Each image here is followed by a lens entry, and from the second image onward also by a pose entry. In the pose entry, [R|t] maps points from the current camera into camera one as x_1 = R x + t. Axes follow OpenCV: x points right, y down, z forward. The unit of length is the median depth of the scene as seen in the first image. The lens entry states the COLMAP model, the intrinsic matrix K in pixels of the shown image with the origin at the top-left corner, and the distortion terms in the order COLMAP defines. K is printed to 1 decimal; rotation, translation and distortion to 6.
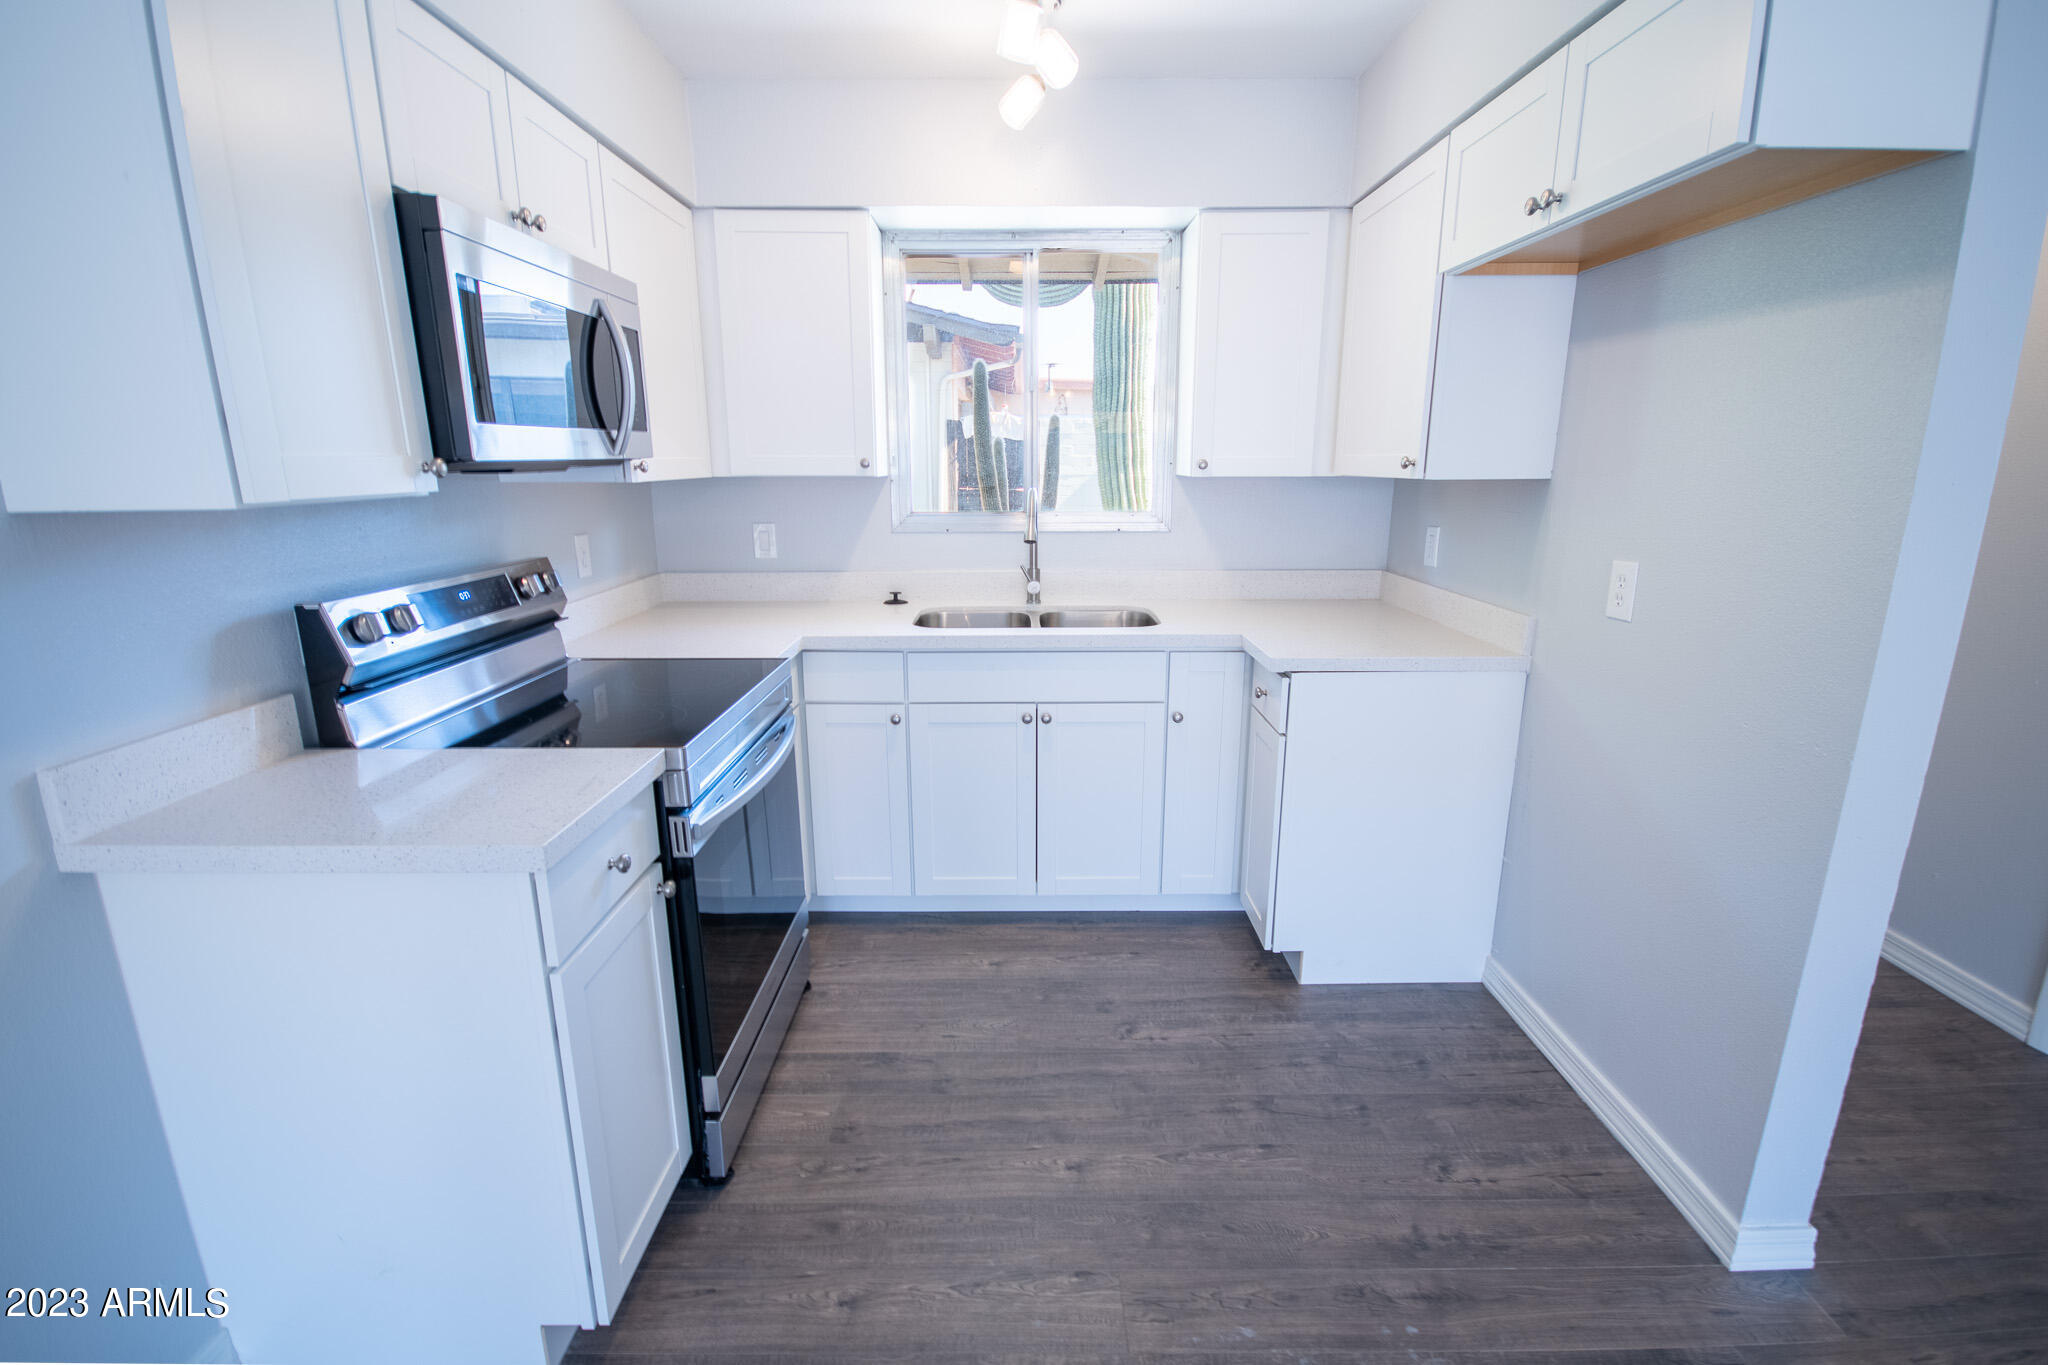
lens RADIAL K [[908.4, 0, 1024.0], [0, 908.4, 682.5], [0, 0, 1]] dist [-0.001561, -0.000224]
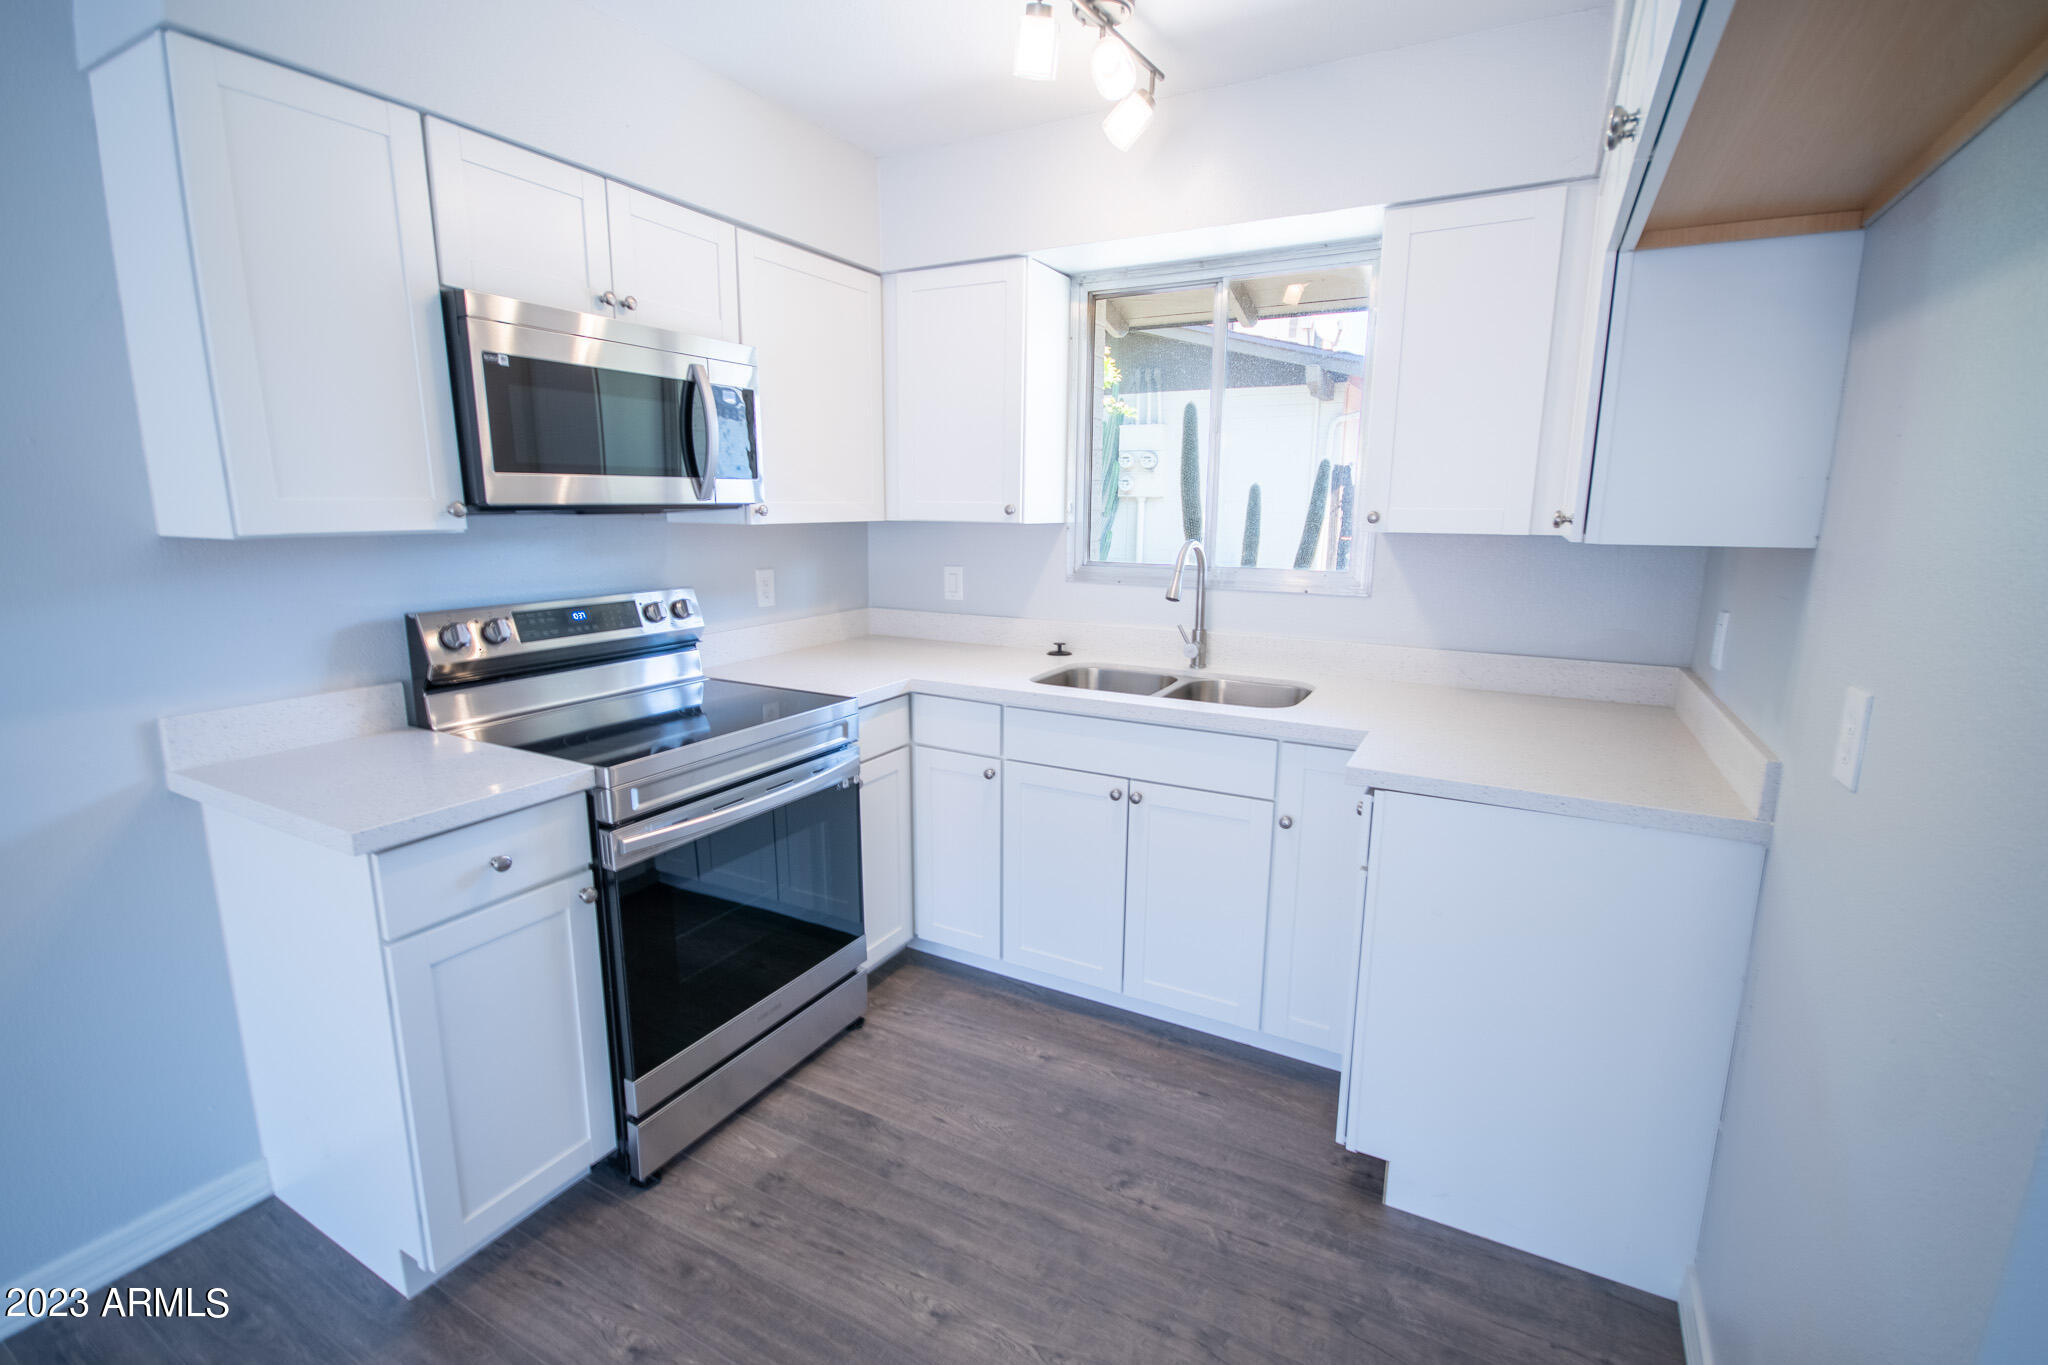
lens RADIAL K [[908.0, 0, 1024.0], [0, 908.0, 682.5], [0, 0, 1]] dist [-0.000041, -0.000278]
pose [[0.877520, 0.101400, -0.468697, 0.397184], [-0.123592, 0.992192, -0.016740, -0.052181], [0.463340, 0.072617, 0.883200, 0.190671]]
